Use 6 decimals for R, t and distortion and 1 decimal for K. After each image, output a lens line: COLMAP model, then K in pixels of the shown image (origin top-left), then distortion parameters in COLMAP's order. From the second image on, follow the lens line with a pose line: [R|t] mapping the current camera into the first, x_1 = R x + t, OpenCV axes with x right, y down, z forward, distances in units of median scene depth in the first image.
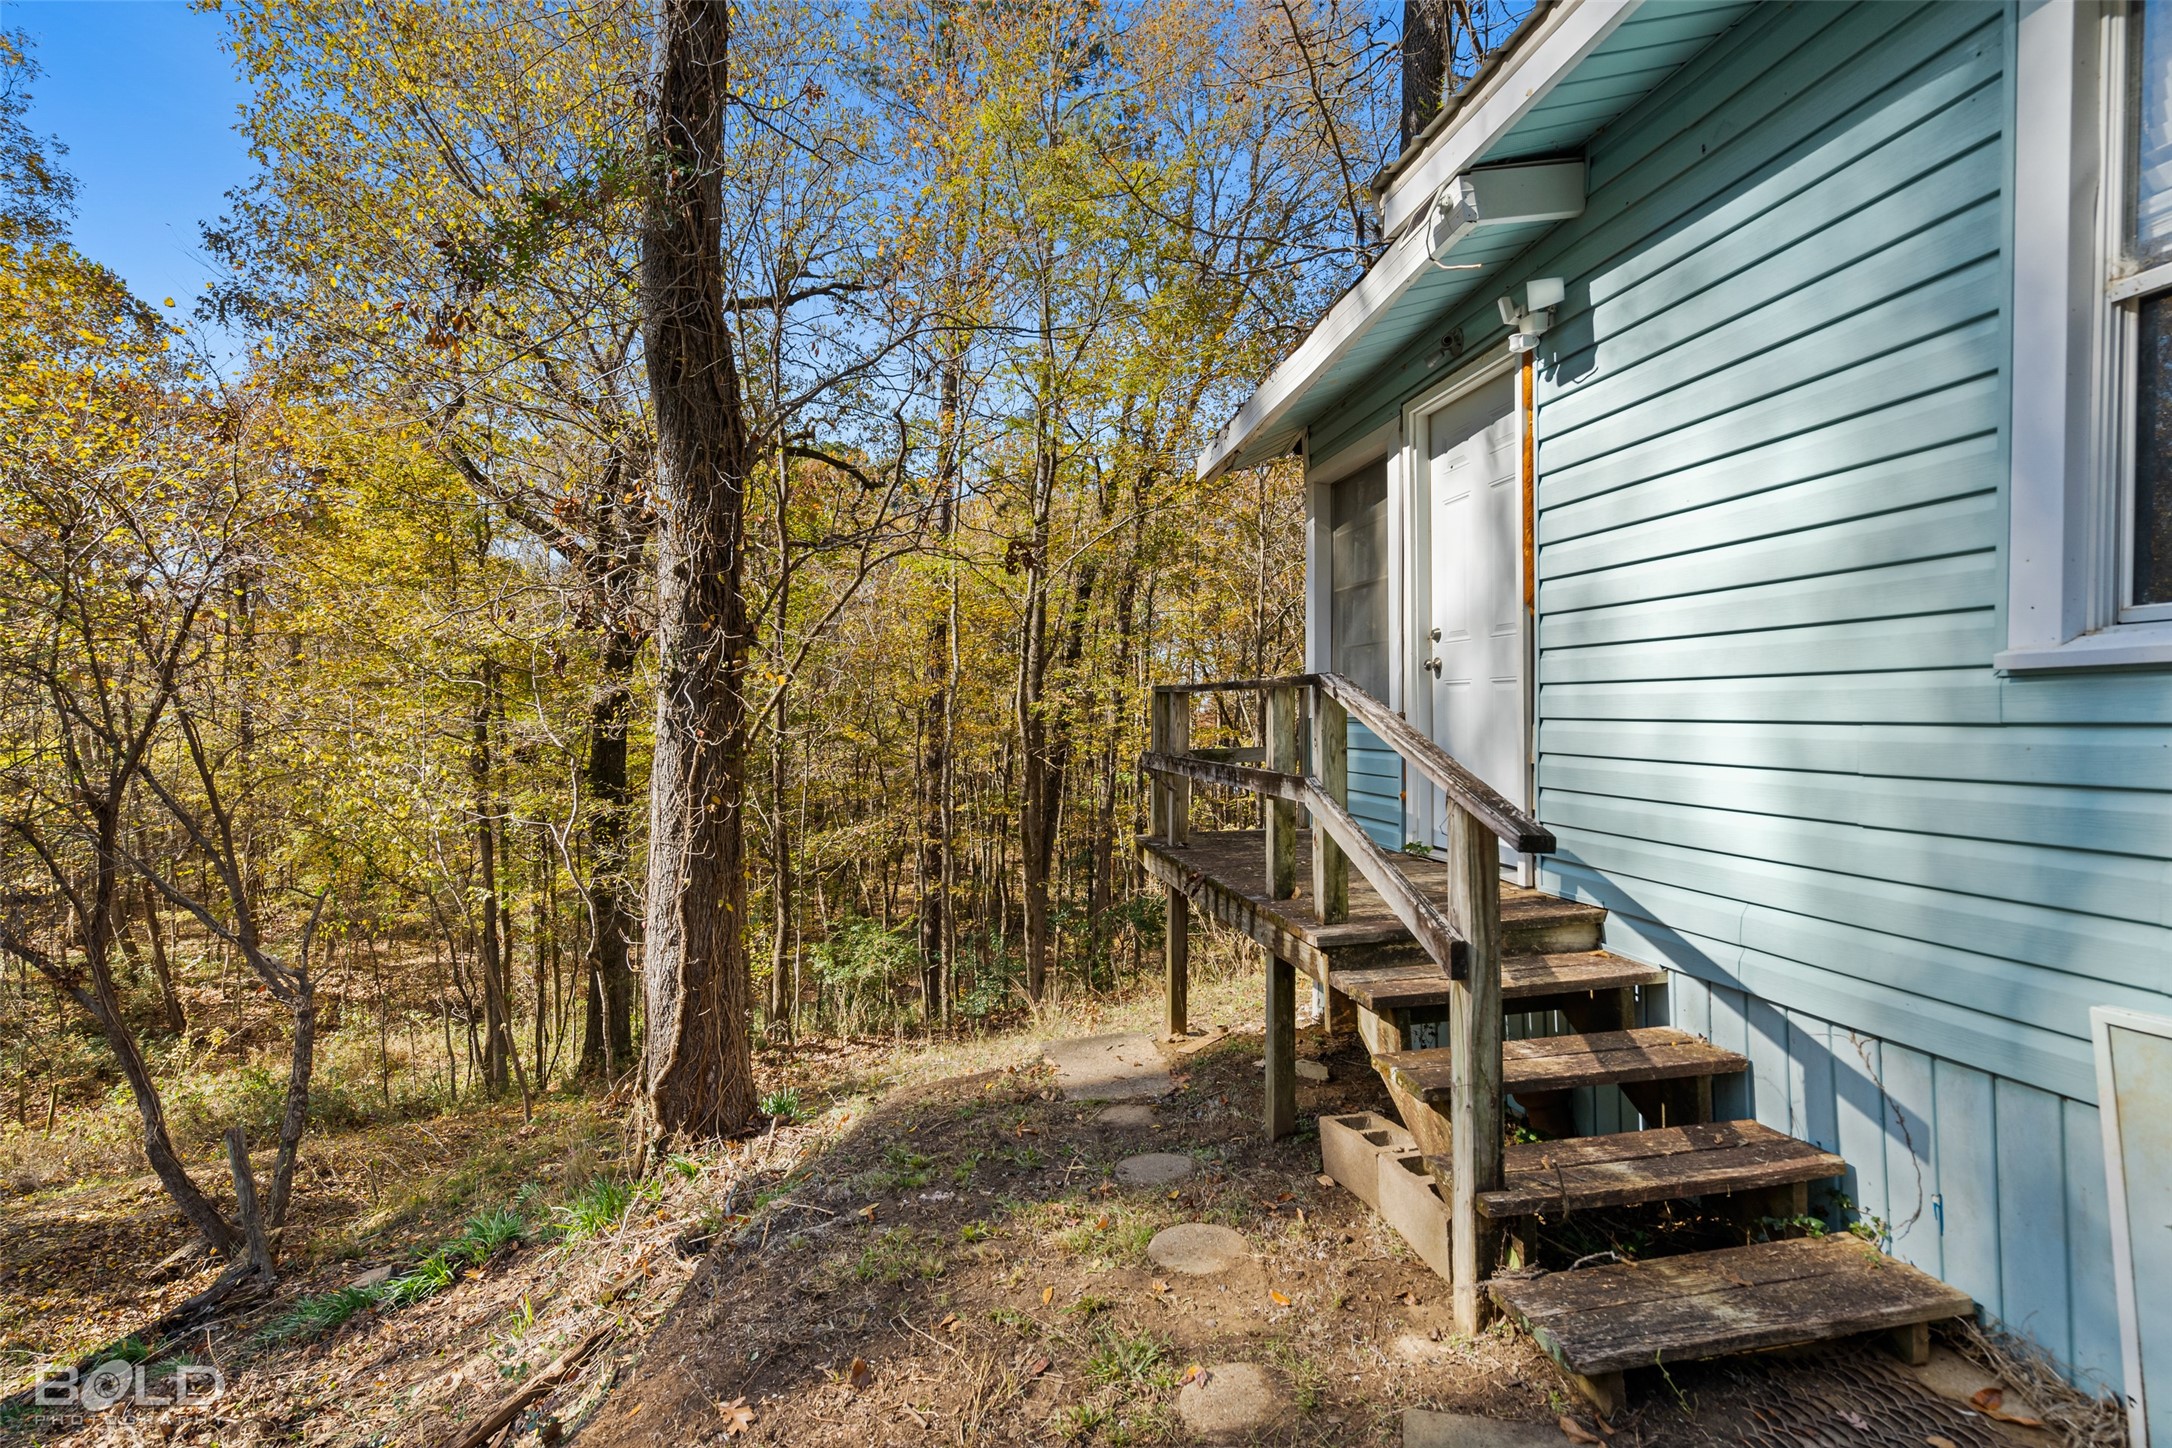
lens RADIAL K [[1008.0, 0, 1086.0], [0, 1008.0, 724.0], [0, 0, 1]] dist [0.000912, 0.000072]
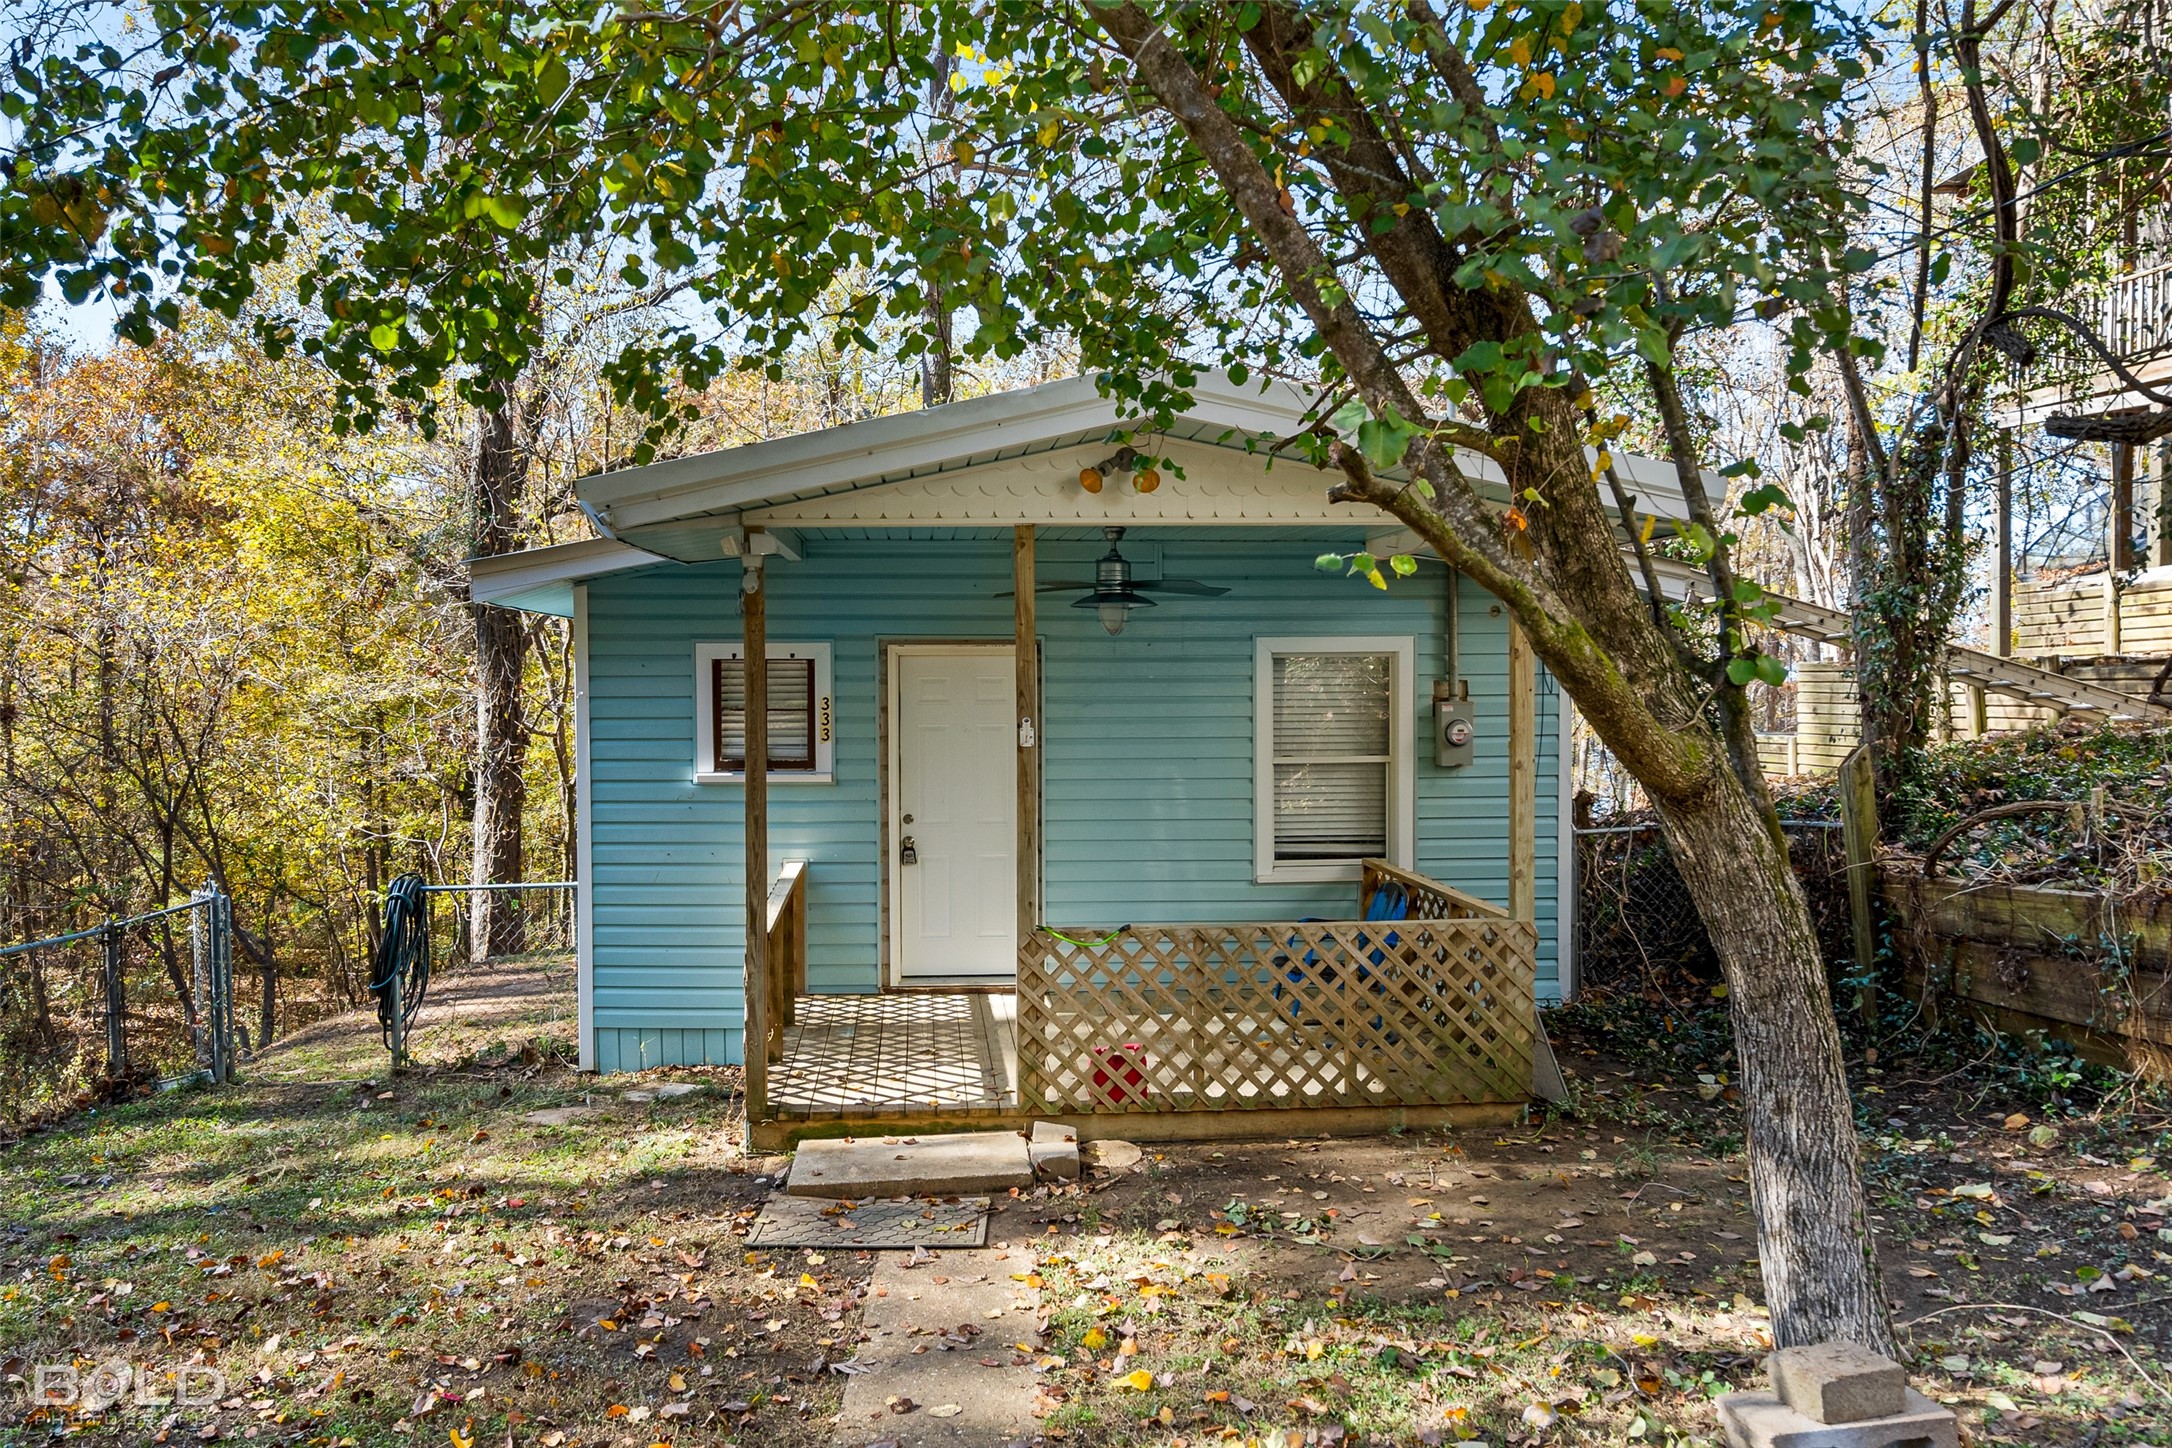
lens RADIAL K [[1510.7, 0, 1001.6], [0, 1510.7, 716.3], [0, 0, 1]] dist [0.003045, 0.000900]
pose [[0.992184, 0.002024, -0.124770, 0.917292], [-0.001190, 0.999976, 0.006763, -0.156864], [0.124781, -0.006561, 0.992163, -1.719030]]
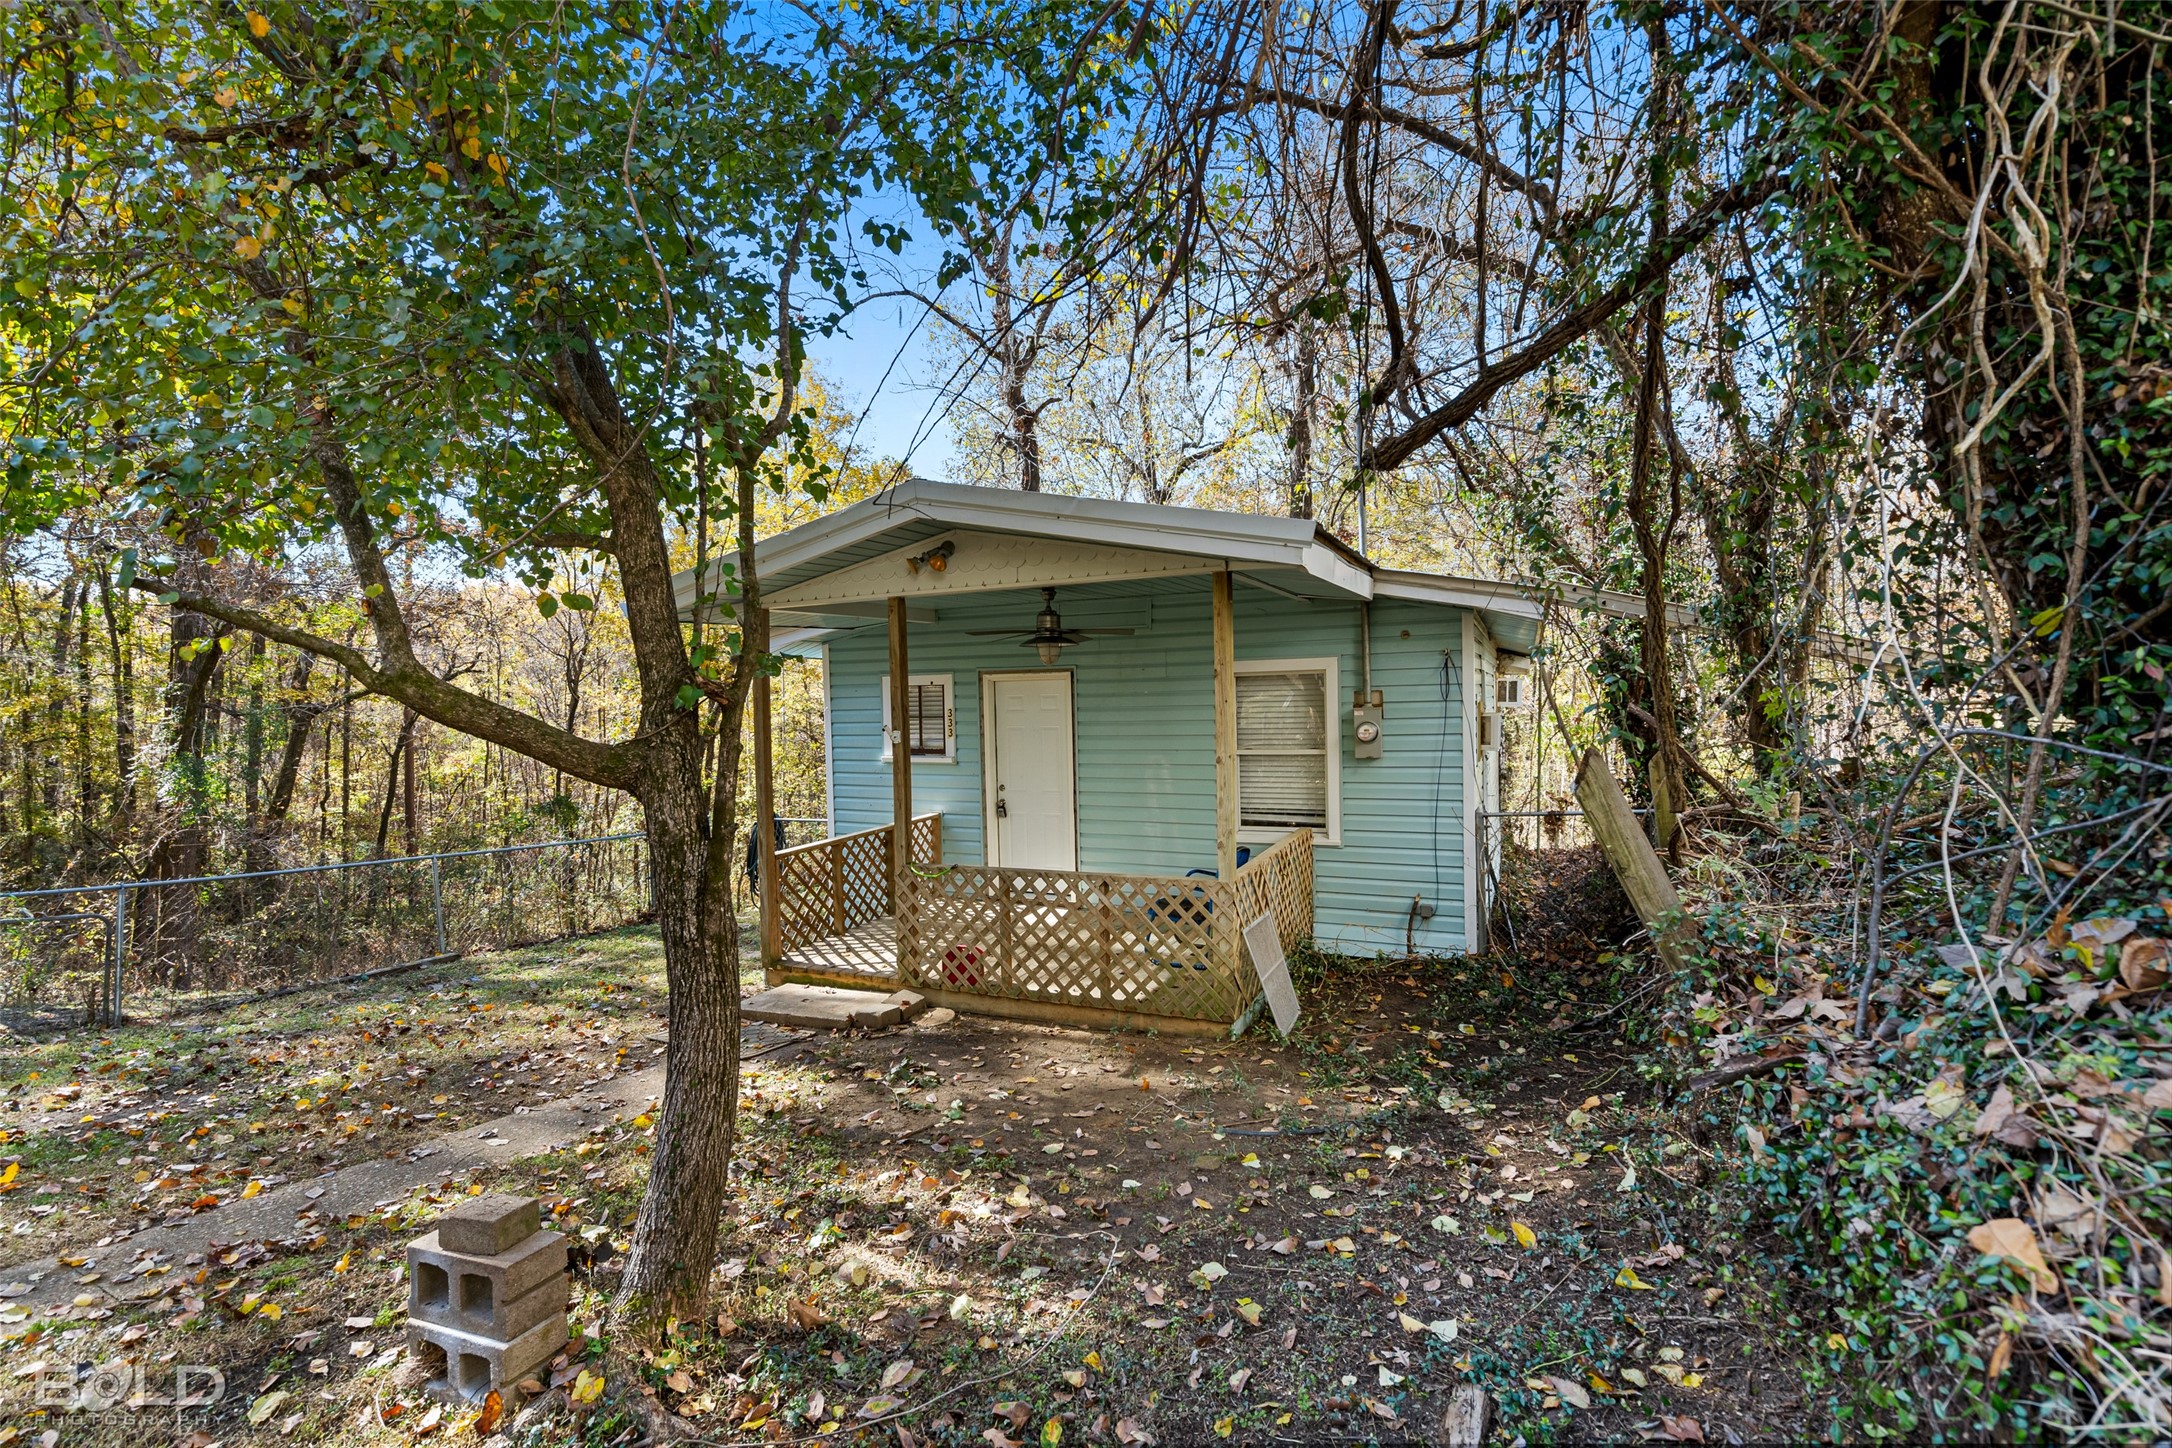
lens RADIAL K [[1008.0, 0, 1086.0], [0, 1008.0, 724.0], [0, 0, 1]] dist [0.000912, 0.000072]
pose [[0.805474, 0.003297, -0.592622, 1.525505], [0.011305, 0.999717, 0.020927, -0.169180], [0.592523, -0.023556, 0.805209, -1.449021]]
